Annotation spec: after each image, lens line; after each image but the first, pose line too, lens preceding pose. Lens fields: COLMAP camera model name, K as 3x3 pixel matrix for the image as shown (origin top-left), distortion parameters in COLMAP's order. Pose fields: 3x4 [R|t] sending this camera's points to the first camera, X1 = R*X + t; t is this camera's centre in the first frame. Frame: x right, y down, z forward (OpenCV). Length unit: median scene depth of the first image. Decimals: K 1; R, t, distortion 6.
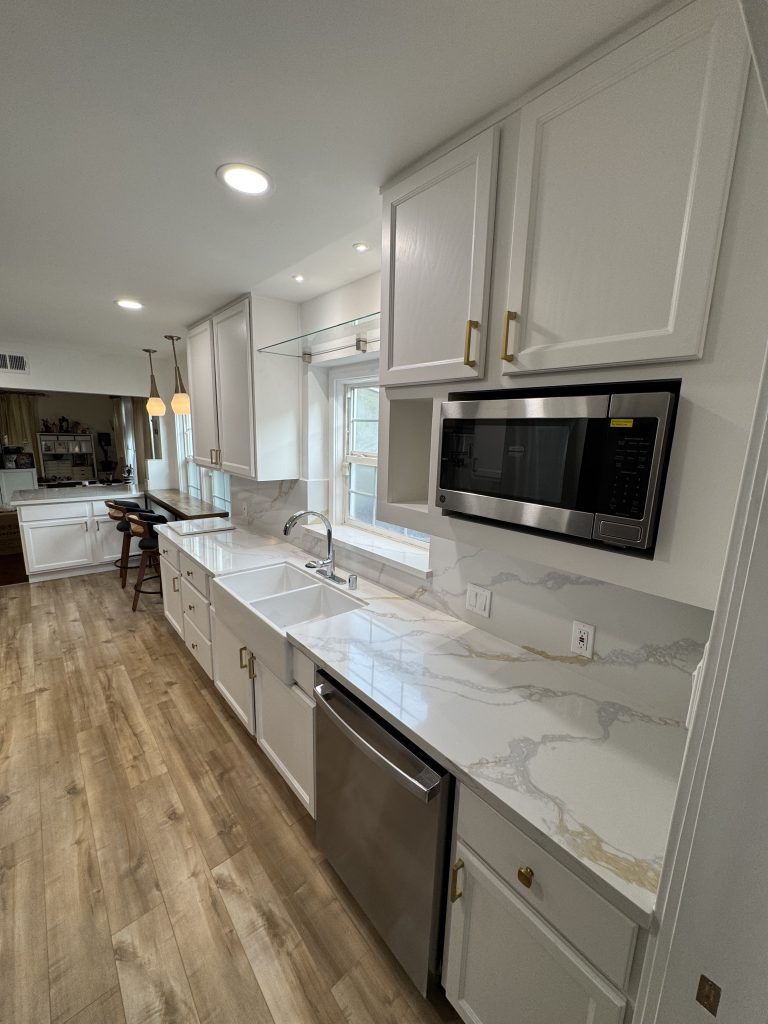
lens RADIAL K [[407.1, 0, 383.8], [0, 407.1, 513.3], [0, 0, 1]] dist [-0.002667, 0.000012]
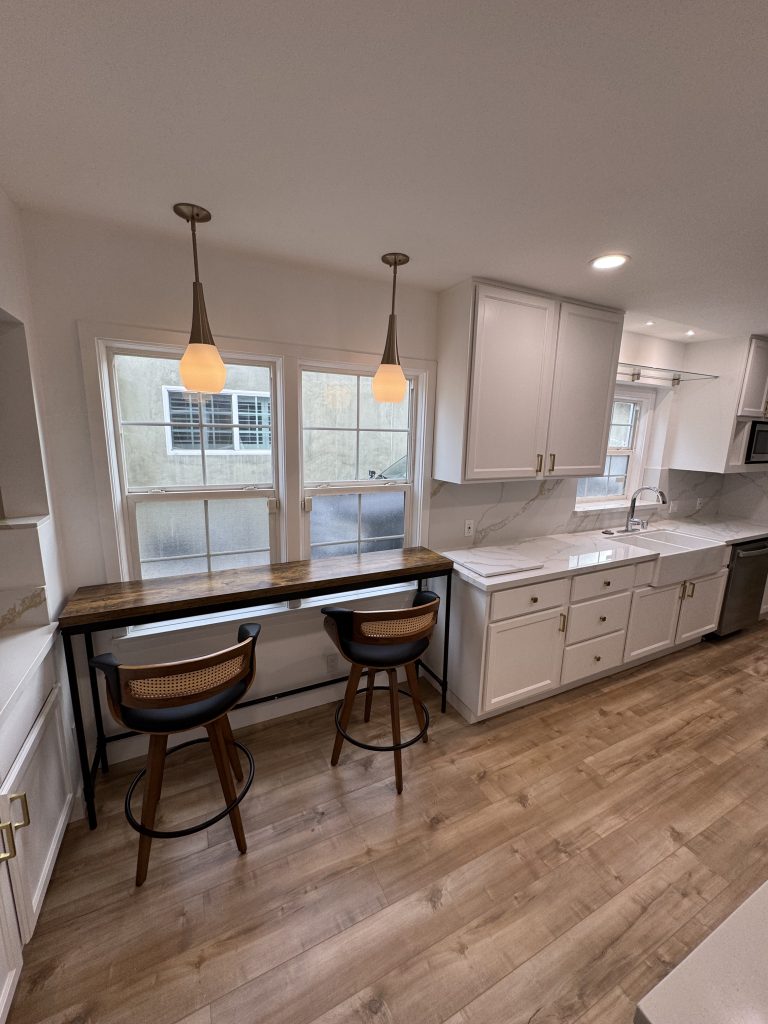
lens RADIAL K [[407.1, 0, 384.3], [0, 407.1, 509.7], [0, 0, 1]] dist [-0.002667, 0.000012]
pose [[0.256195, -0.205644, 0.944497, -1.531567], [0.174907, 0.970841, 0.163936, -0.278620], [-0.950669, 0.123200, 0.284693, 1.244337]]
